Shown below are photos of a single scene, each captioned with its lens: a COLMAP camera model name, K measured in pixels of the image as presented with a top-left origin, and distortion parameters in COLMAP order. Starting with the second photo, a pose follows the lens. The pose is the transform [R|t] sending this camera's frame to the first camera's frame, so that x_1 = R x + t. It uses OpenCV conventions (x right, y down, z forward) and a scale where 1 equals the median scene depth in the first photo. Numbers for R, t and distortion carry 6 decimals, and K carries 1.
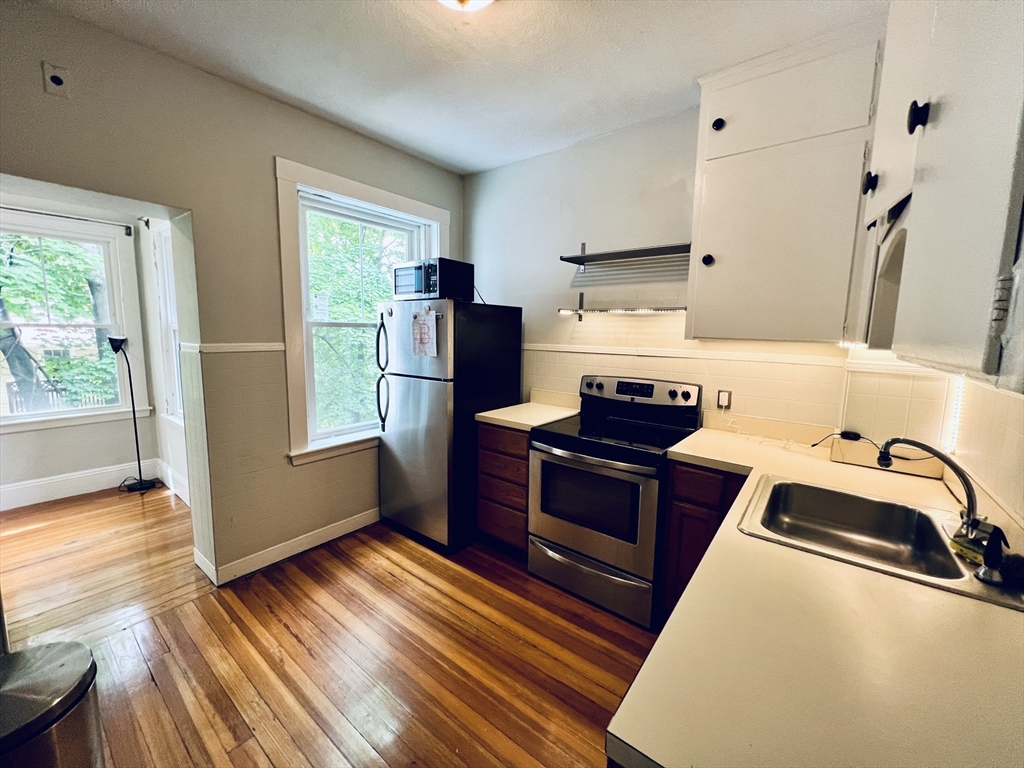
lens RADIAL K [[409.7, 0, 511.2], [0, 409.7, 380.2], [0, 0, 1]] dist [-0.002638, -0.000067]
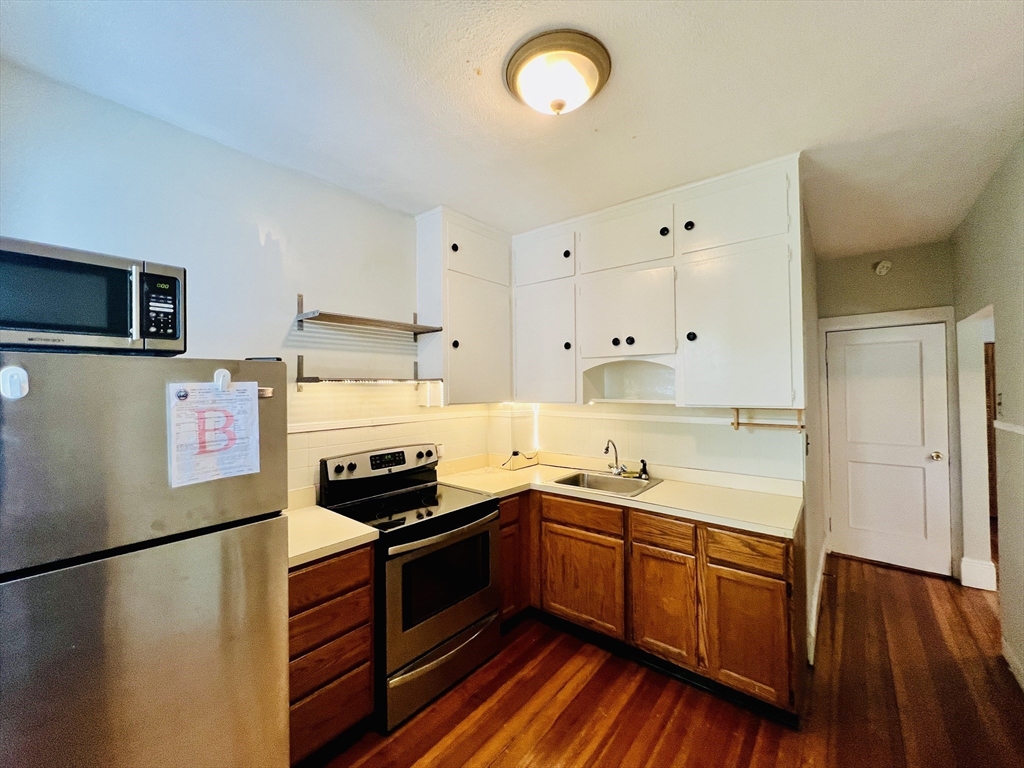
lens RADIAL K [[408.2, 0, 510.5], [0, 408.2, 380.3], [0, 0, 1]] dist [-0.001130, -0.000101]
pose [[0.025286, -0.000726, 0.999680, -0.693044], [0.135085, 0.990830, -0.002698, -0.129425], [-0.990511, 0.135110, 0.025152, 0.687825]]
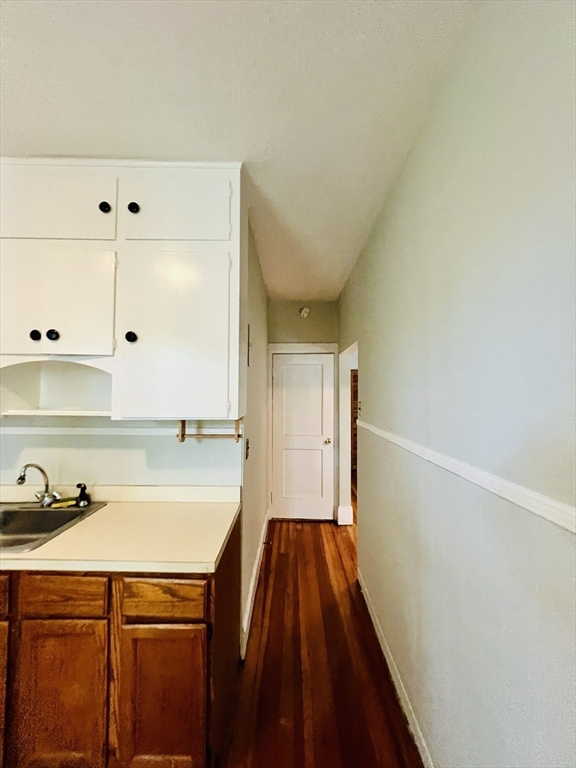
lens RADIAL K [[306.2, 0, 290.9], [0, 306.2, 381.5], [0, 0, 1]] dist [-0.001130, -0.000101]
pose [[-0.614919, 0.004157, 0.788579, -0.401697], [0.082594, 0.994826, 0.059161, -0.098512], [-0.784253, 0.101512, -0.612081, 0.410597]]
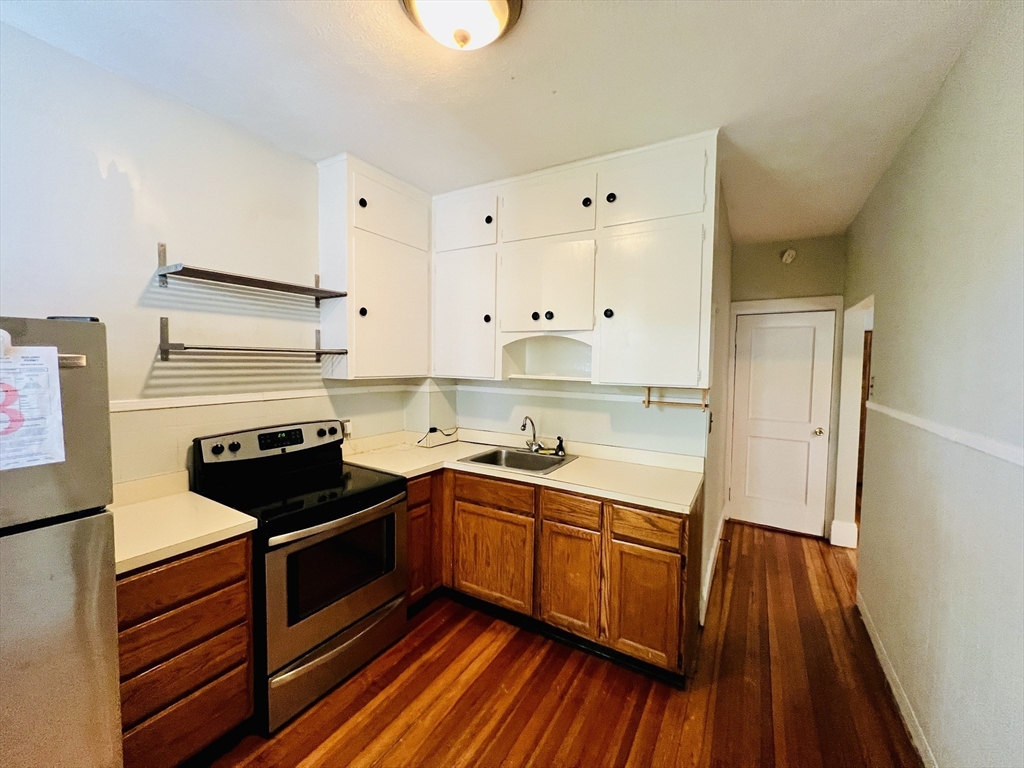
lens RADIAL K [[408.2, 0, 510.5], [0, 408.2, 380.3], [0, 0, 1]] dist [-0.001130, -0.000101]
pose [[-0.121759, -0.066459, 0.990332, -0.640946], [0.108157, 0.990926, 0.079797, -0.123360], [-0.986649, 0.116828, -0.113466, 0.625800]]
